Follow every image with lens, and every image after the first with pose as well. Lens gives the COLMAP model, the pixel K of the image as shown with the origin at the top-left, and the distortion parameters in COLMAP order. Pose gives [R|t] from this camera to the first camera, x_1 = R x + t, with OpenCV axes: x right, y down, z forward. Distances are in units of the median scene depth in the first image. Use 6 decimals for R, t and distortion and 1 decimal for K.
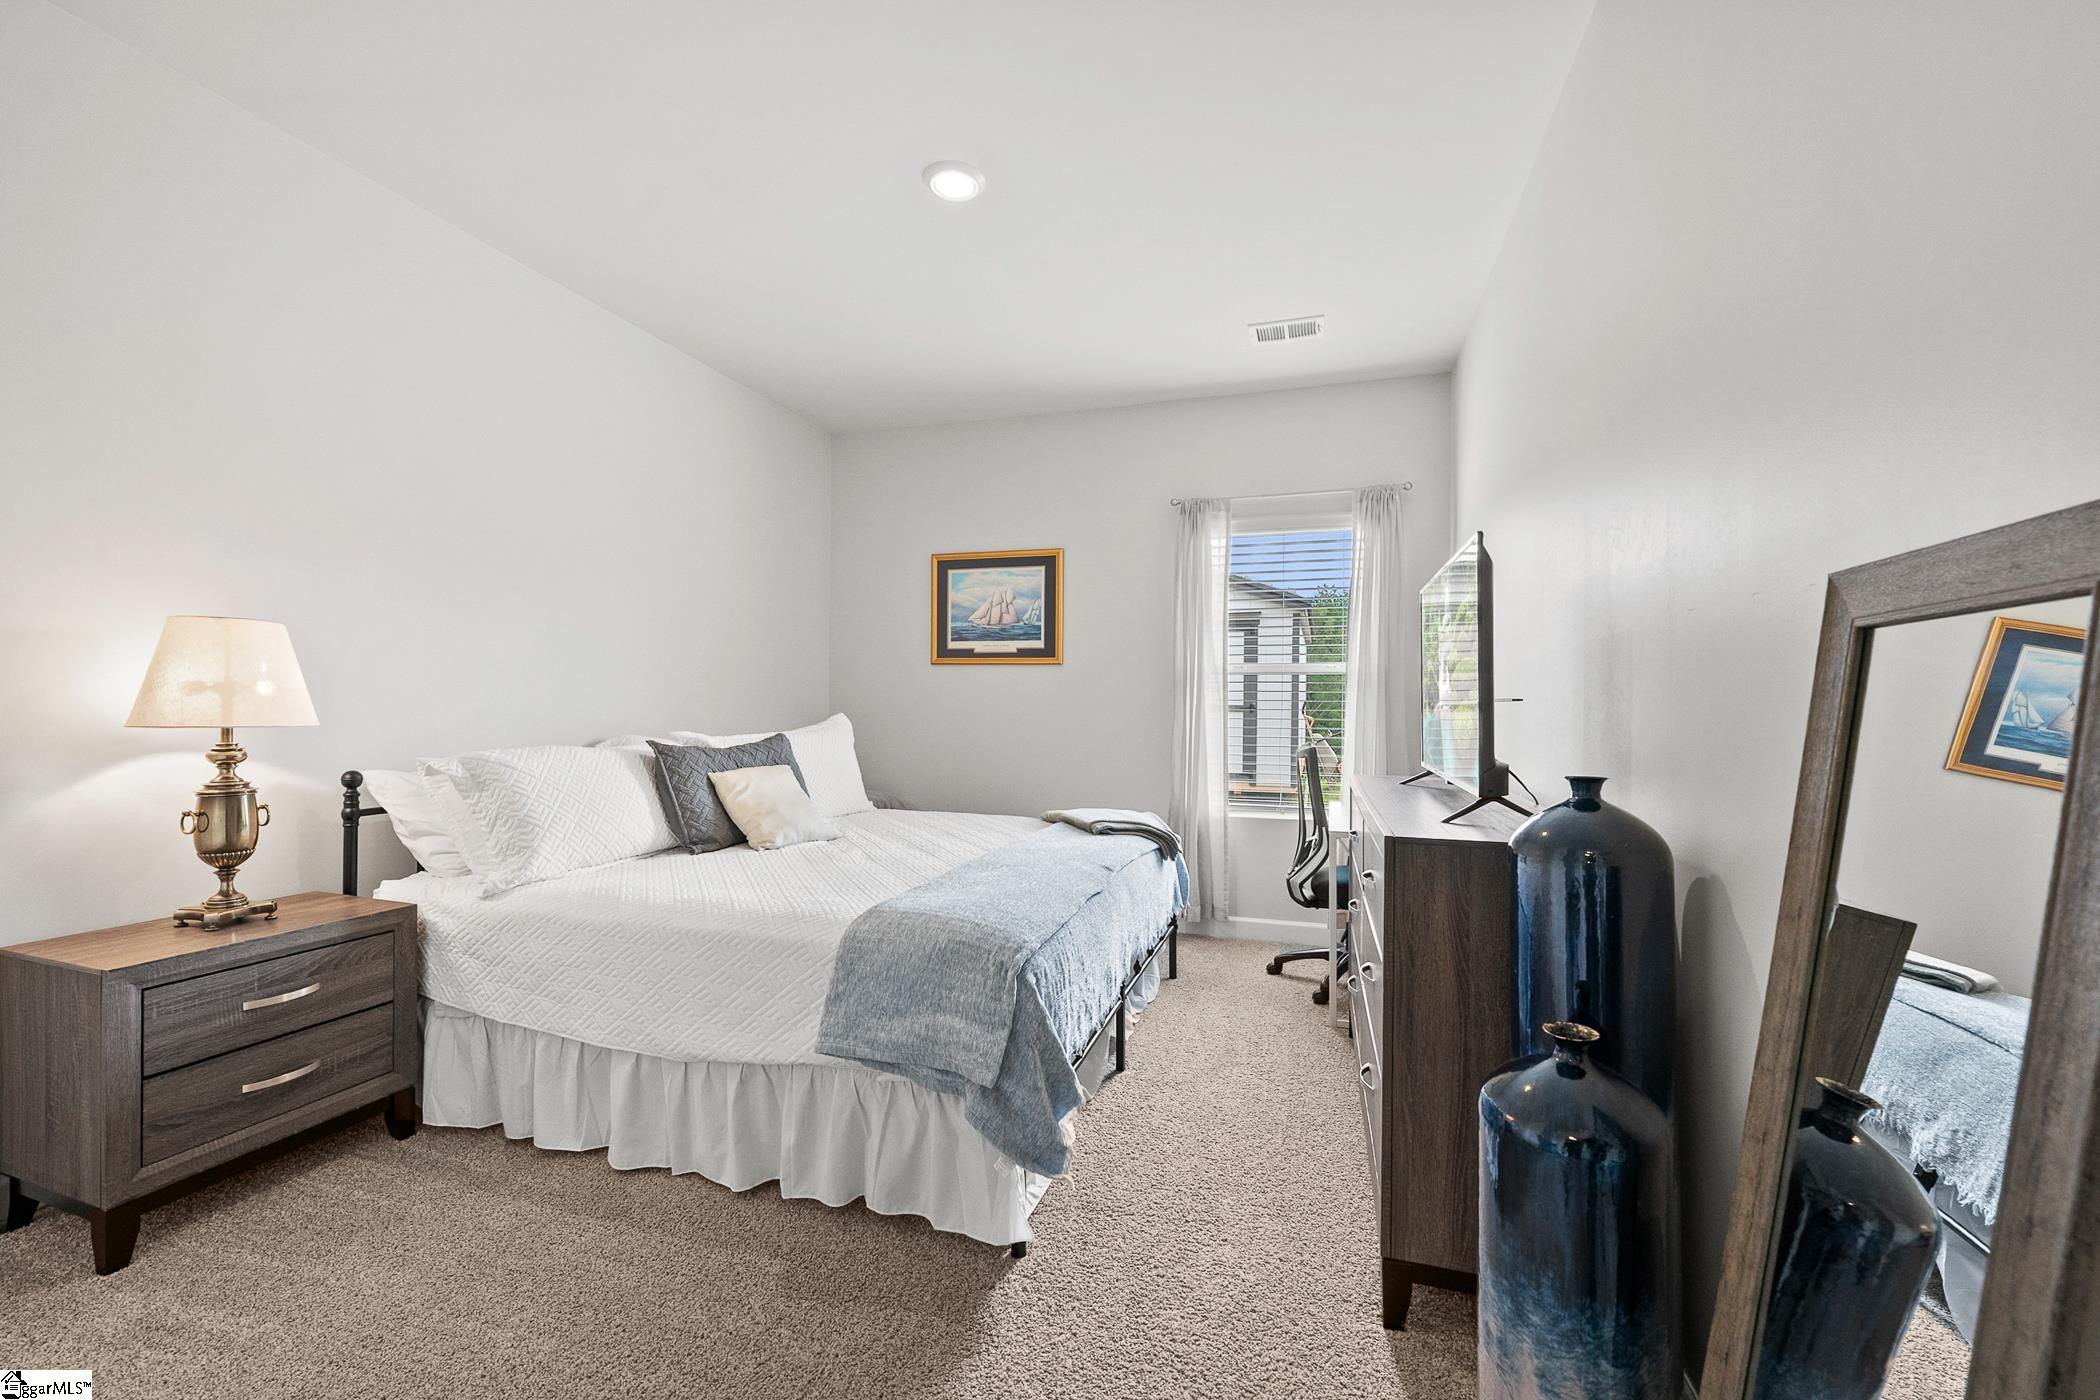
lens RADIAL K [[844.1, 0, 1040.4], [0, 844.1, 704.6], [0, 0, 1]] dist [-0.000382, -0.000752]
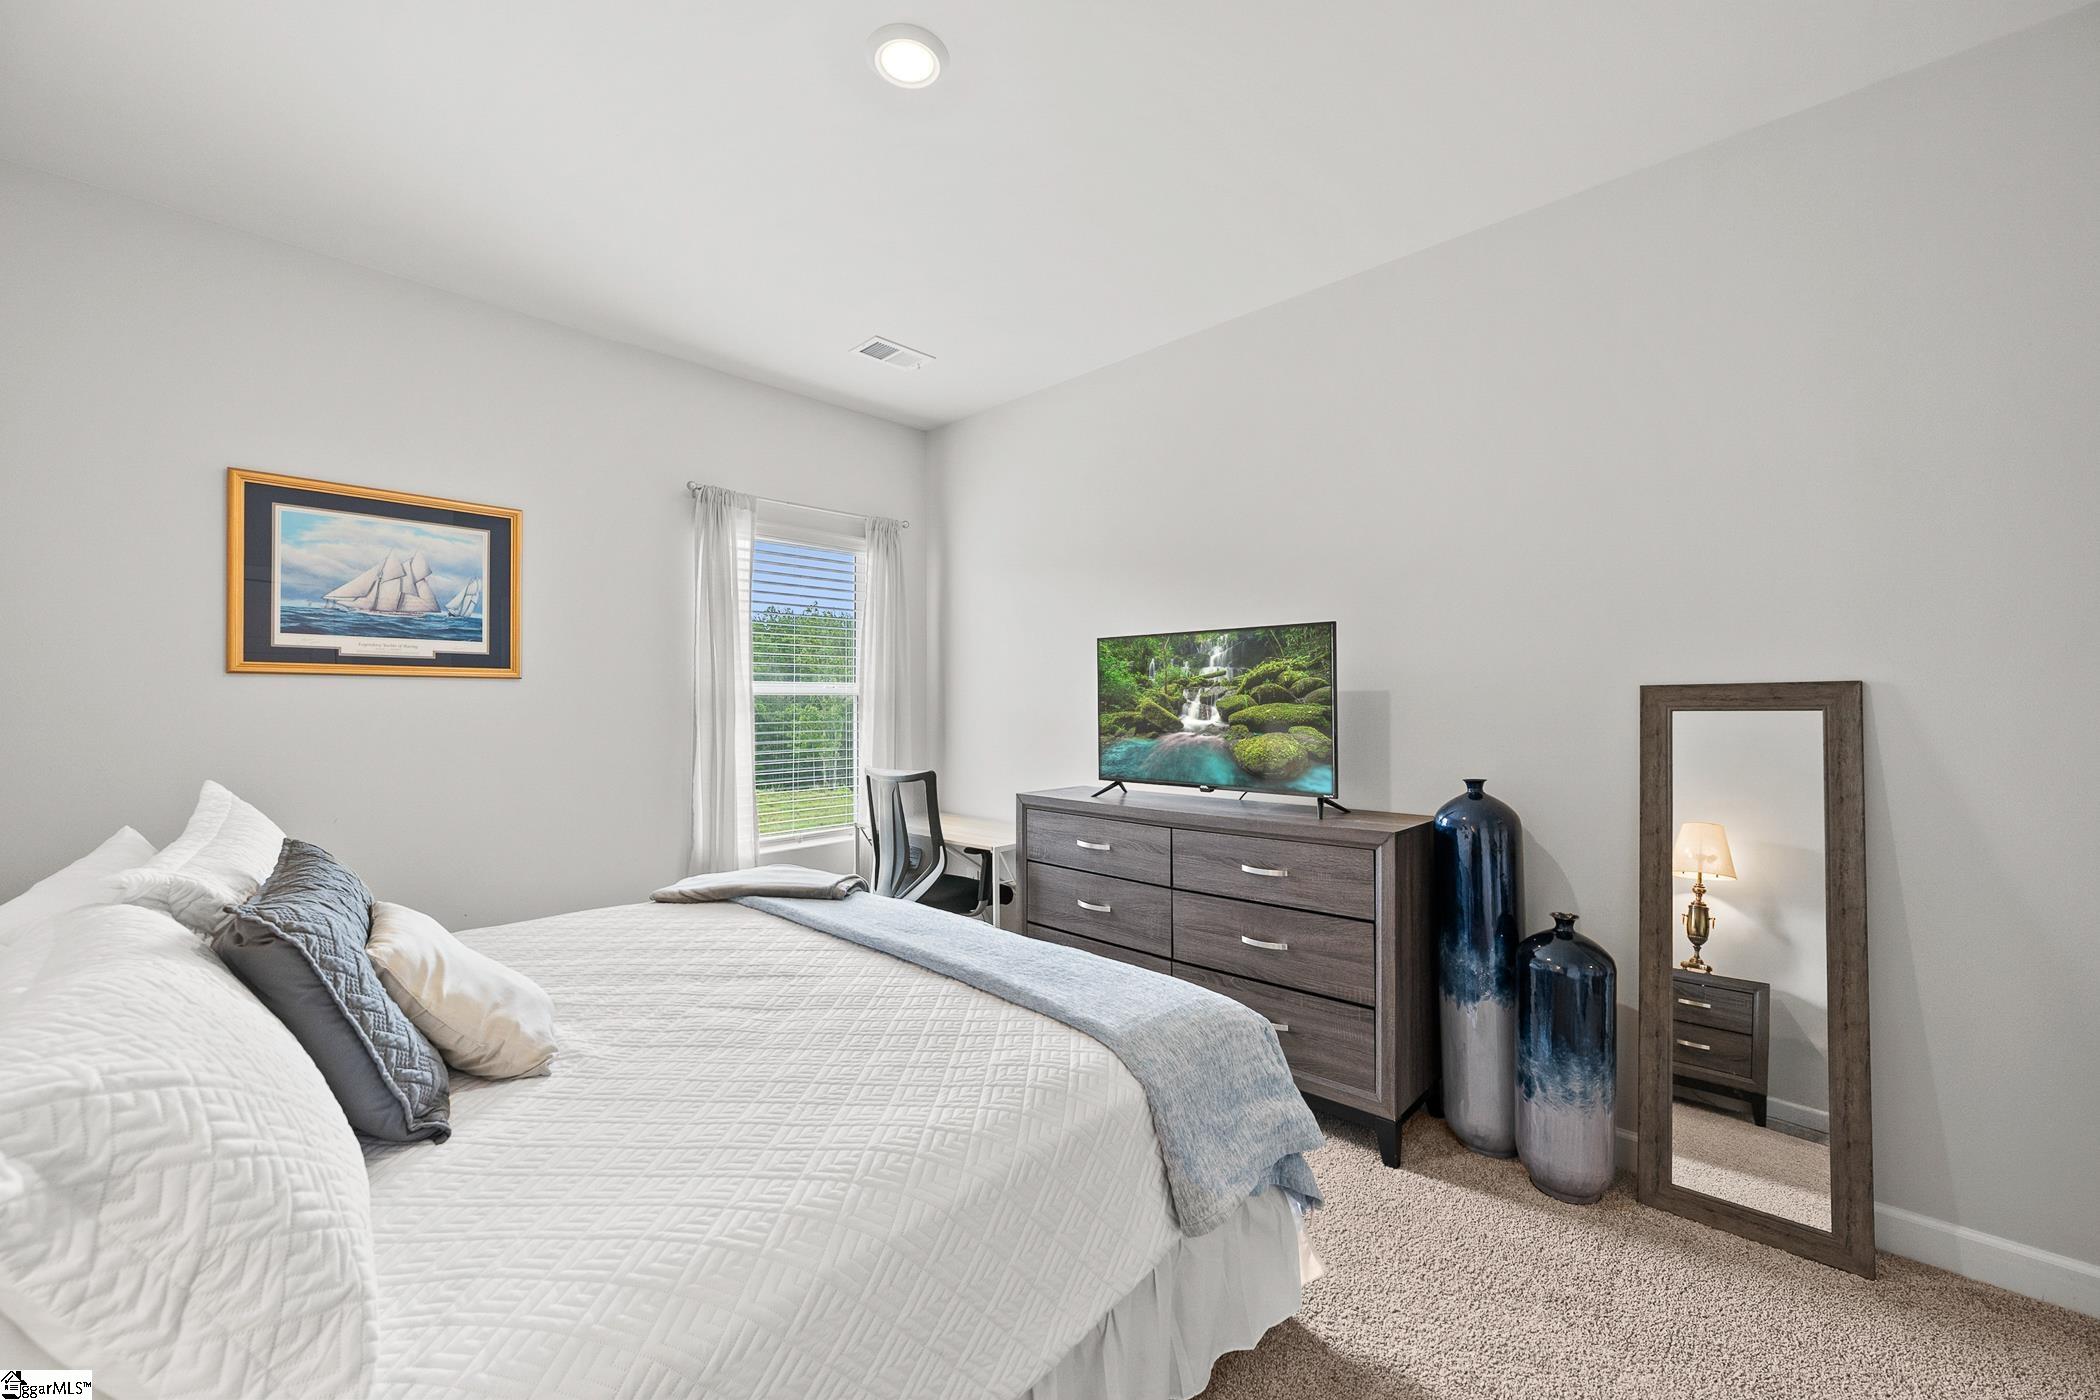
lens RADIAL K [[844.1, 0, 1031.8], [0, 844.1, 700.7], [0, 0, 1]] dist [-0.000382, -0.000752]
pose [[0.437922, -0.008145, 0.898976, -0.406729], [0.008762, 0.999950, 0.004791, -0.029162], [-0.898970, 0.005779, 0.437972, 0.320576]]
